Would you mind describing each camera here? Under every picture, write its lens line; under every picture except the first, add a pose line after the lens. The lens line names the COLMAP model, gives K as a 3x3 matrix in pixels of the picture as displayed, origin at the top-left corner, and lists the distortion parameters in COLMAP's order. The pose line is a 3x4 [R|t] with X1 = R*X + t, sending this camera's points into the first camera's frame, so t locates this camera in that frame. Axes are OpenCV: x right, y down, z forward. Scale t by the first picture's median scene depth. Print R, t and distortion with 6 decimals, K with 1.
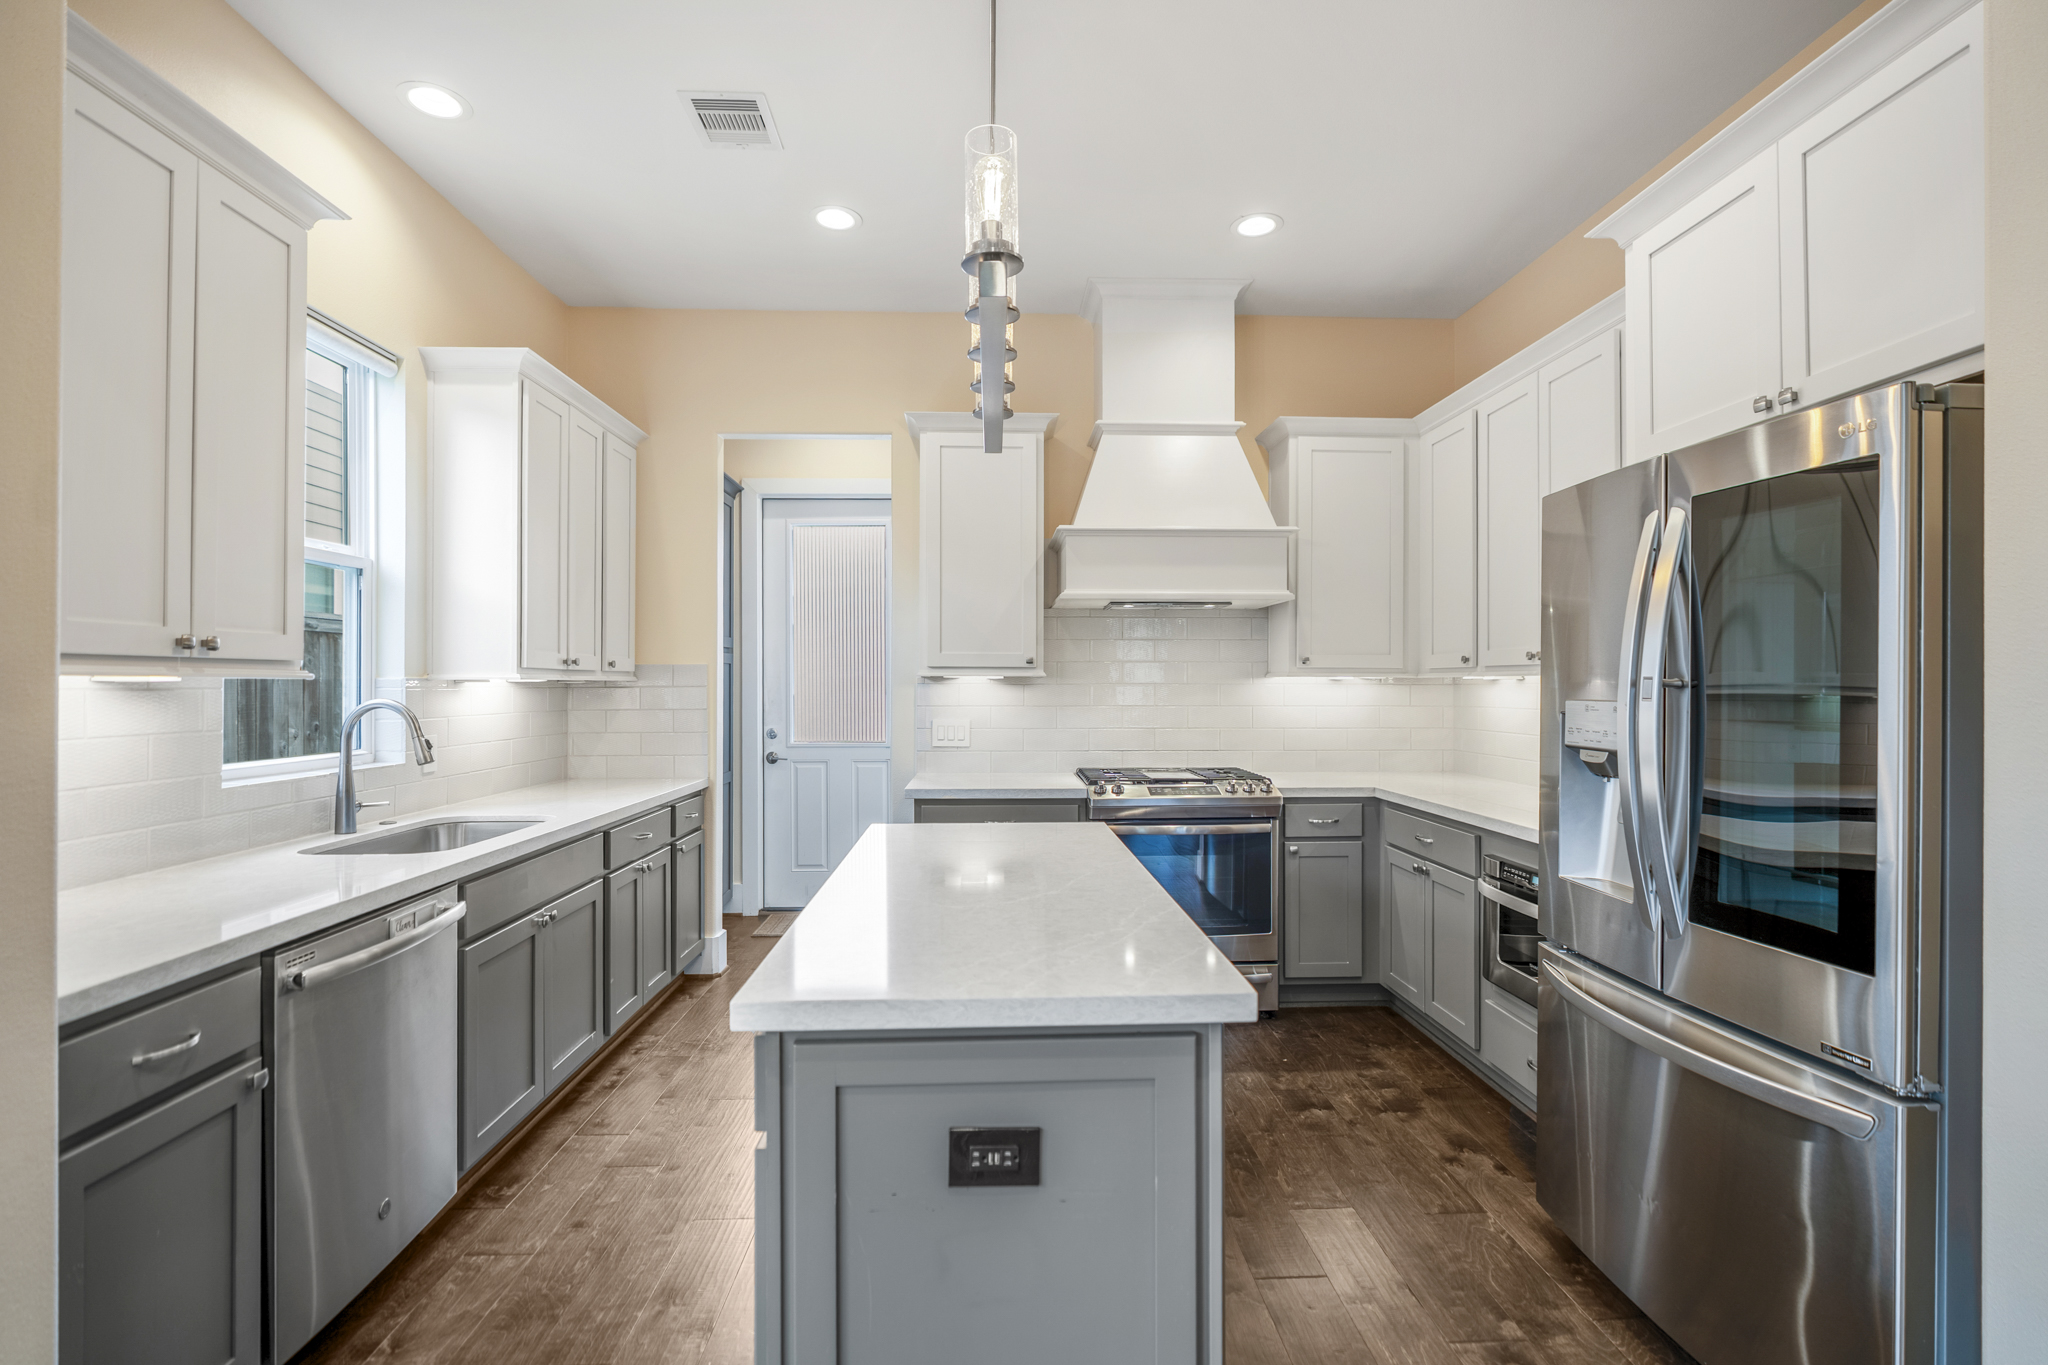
lens RADIAL K [[961.5, 0, 1032.5], [0, 961.5, 686.4], [0, 0, 1]] dist [0.004834, 0.000417]
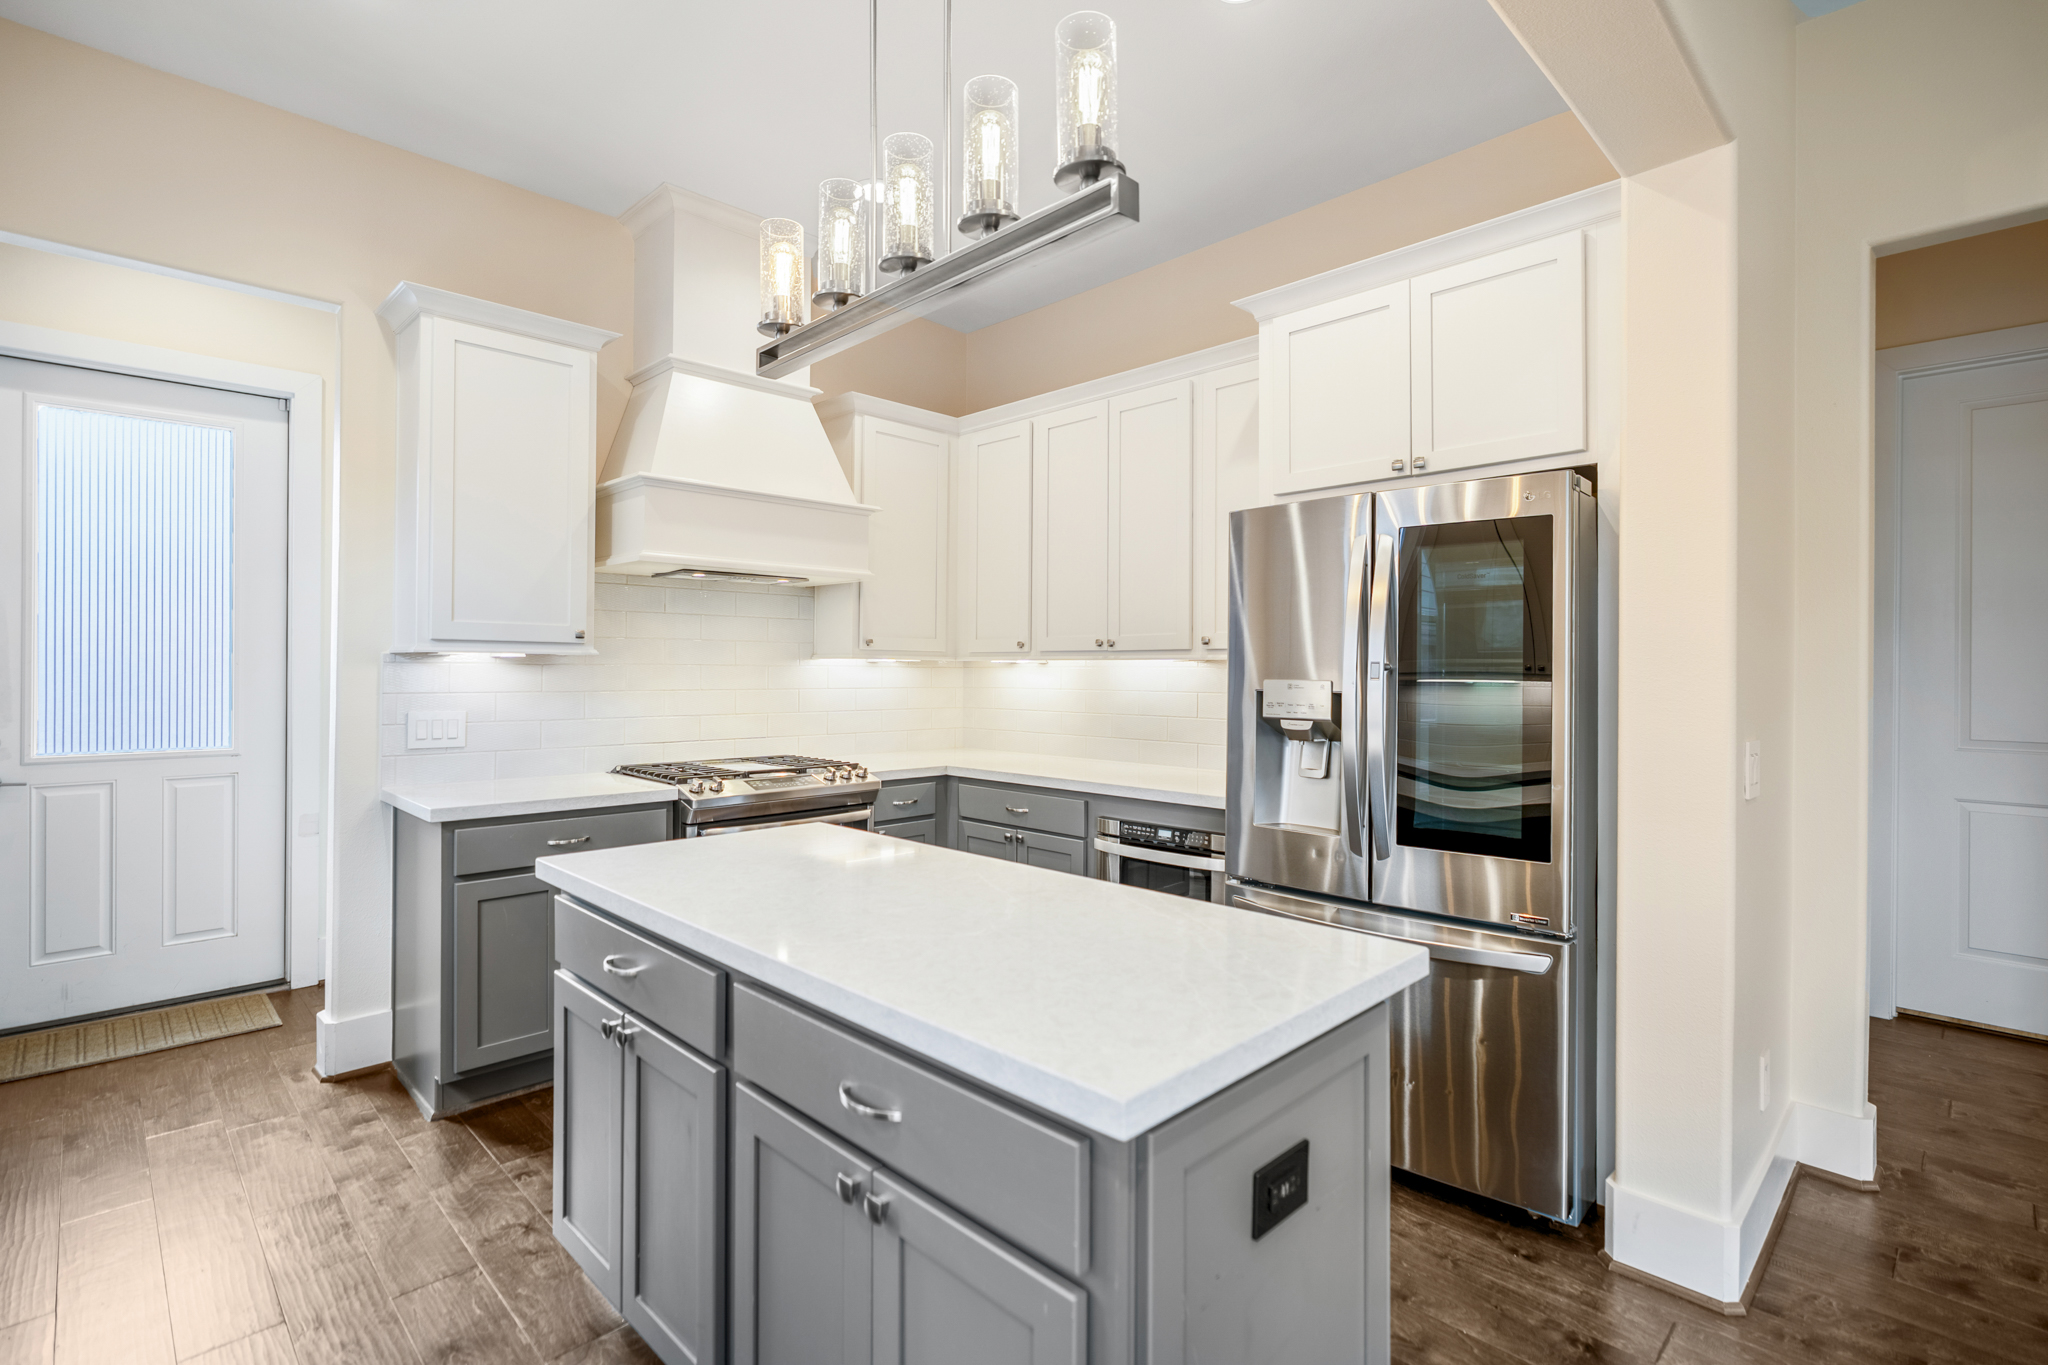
lens RADIAL K [[961.5, 0, 1033.5], [0, 961.5, 669.5], [0, 0, 1]] dist [0.004834, 0.000417]
pose [[0.739303, 0.003812, 0.673362, -0.275581], [-0.003799, 0.999992, -0.001489, 0.001902], [-0.673362, -0.001457, 0.739312, 0.164573]]
